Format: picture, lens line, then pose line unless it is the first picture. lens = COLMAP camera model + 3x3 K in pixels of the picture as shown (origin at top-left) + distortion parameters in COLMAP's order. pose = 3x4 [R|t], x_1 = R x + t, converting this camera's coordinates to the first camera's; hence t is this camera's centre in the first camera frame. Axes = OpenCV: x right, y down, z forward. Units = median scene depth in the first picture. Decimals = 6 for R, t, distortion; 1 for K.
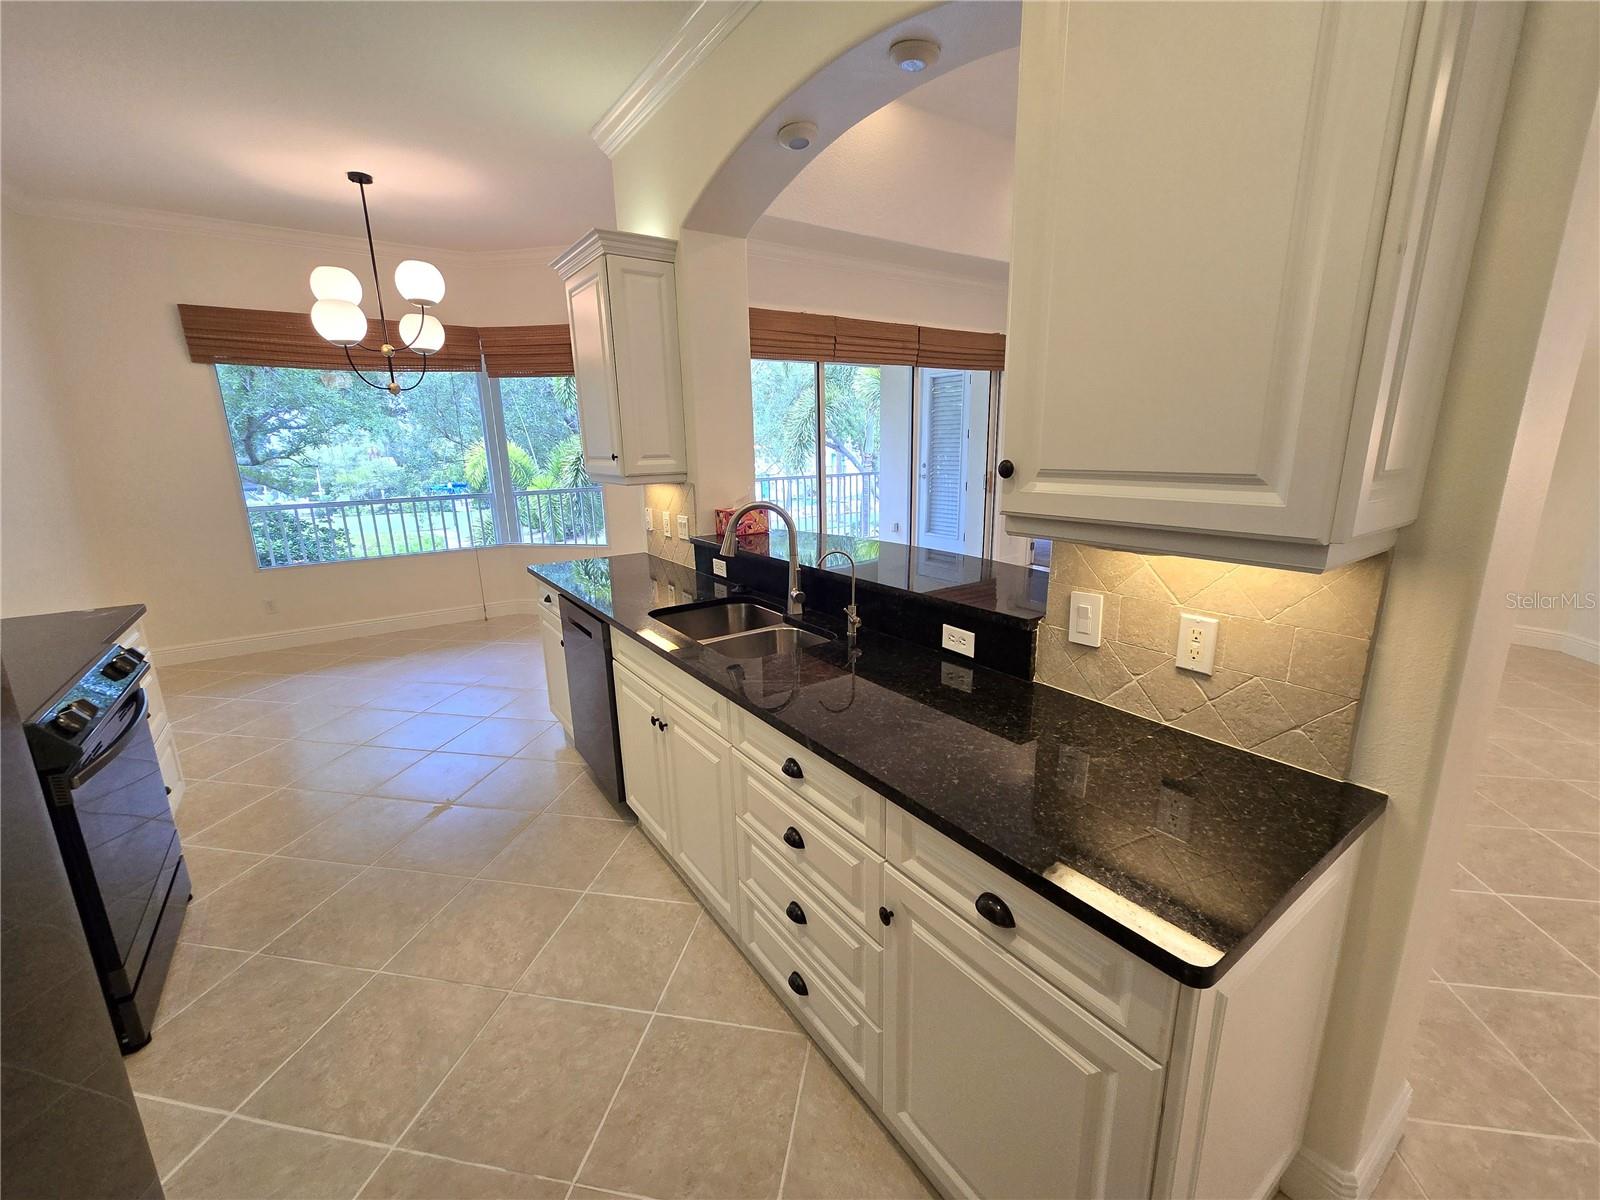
lens RADIAL K [[655.2, 0, 804.5], [0, 655.2, 603.1], [0, 0, 1]] dist [-0.000198, 0.000176]
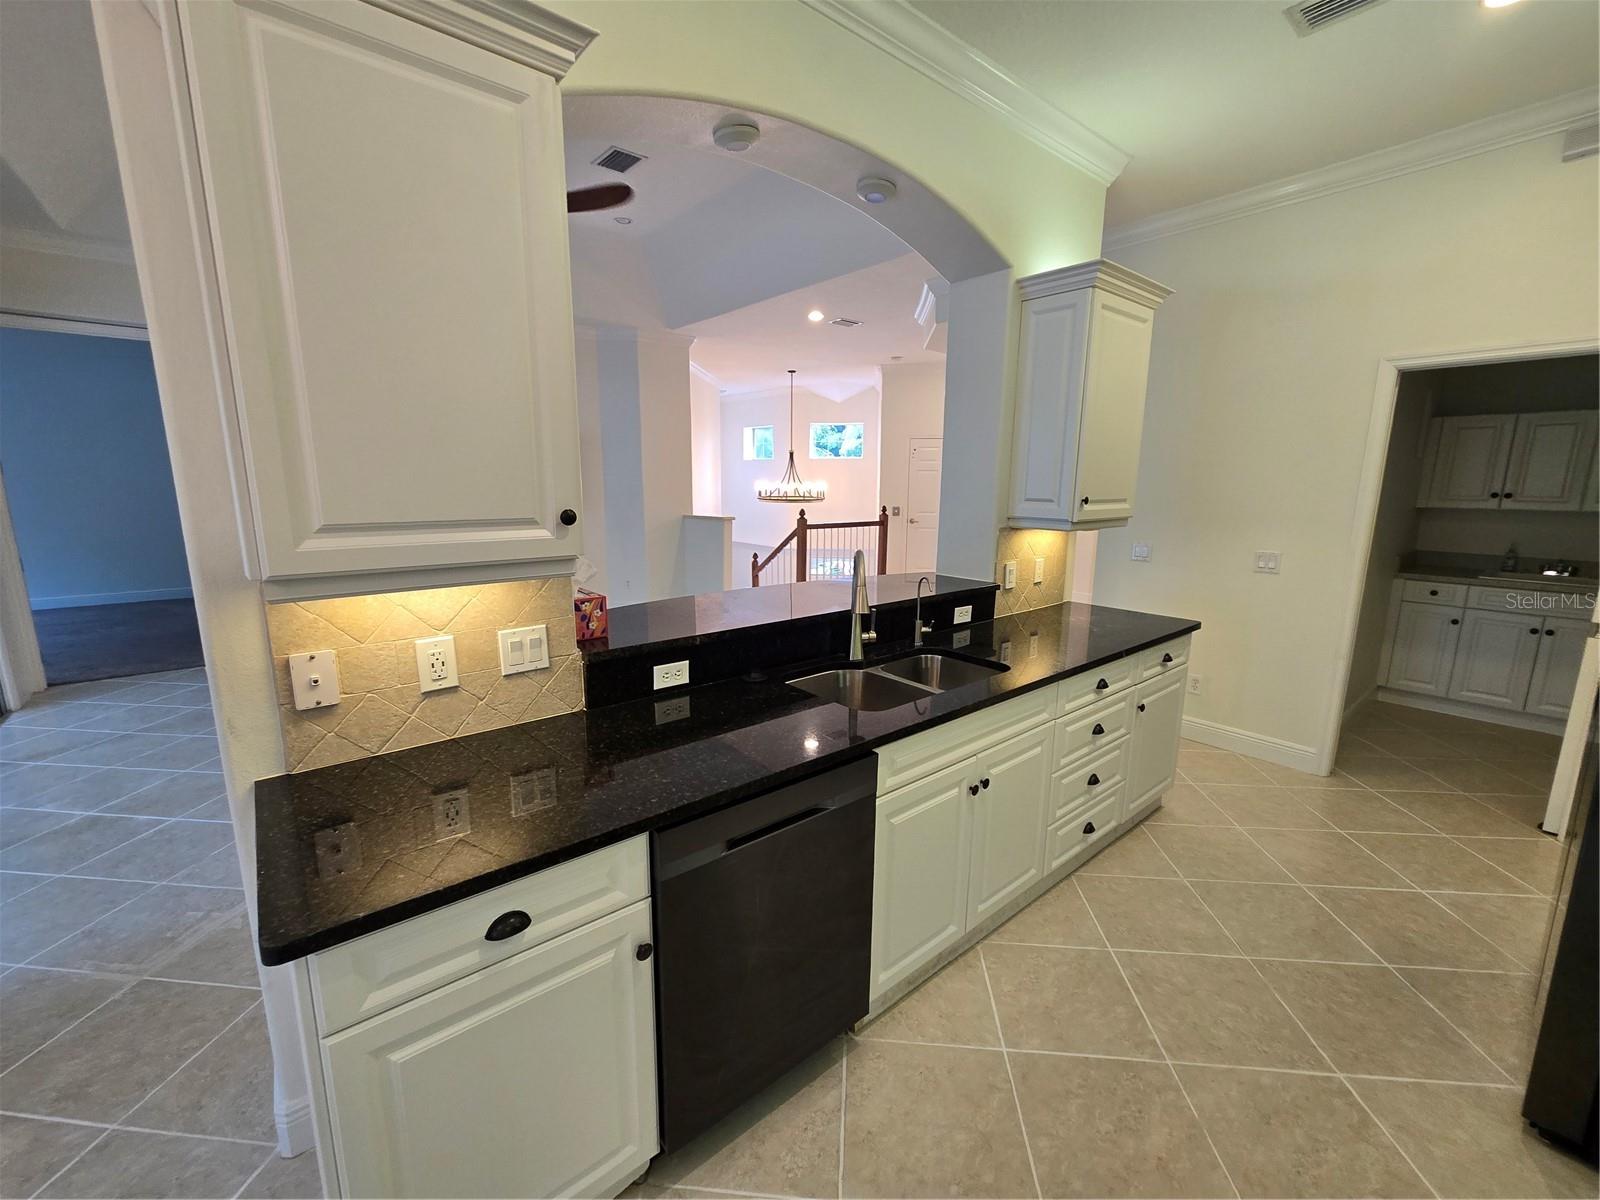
lens RADIAL K [[655.2, 0, 804.5], [0, 655.2, 603.1], [0, 0, 1]] dist [-0.000198, 0.000176]
pose [[-0.087770, -0.167561, 0.981947, -0.687661], [0.237242, 0.953871, 0.183976, -0.188587], [-0.967478, 0.249106, -0.043969, 0.781169]]
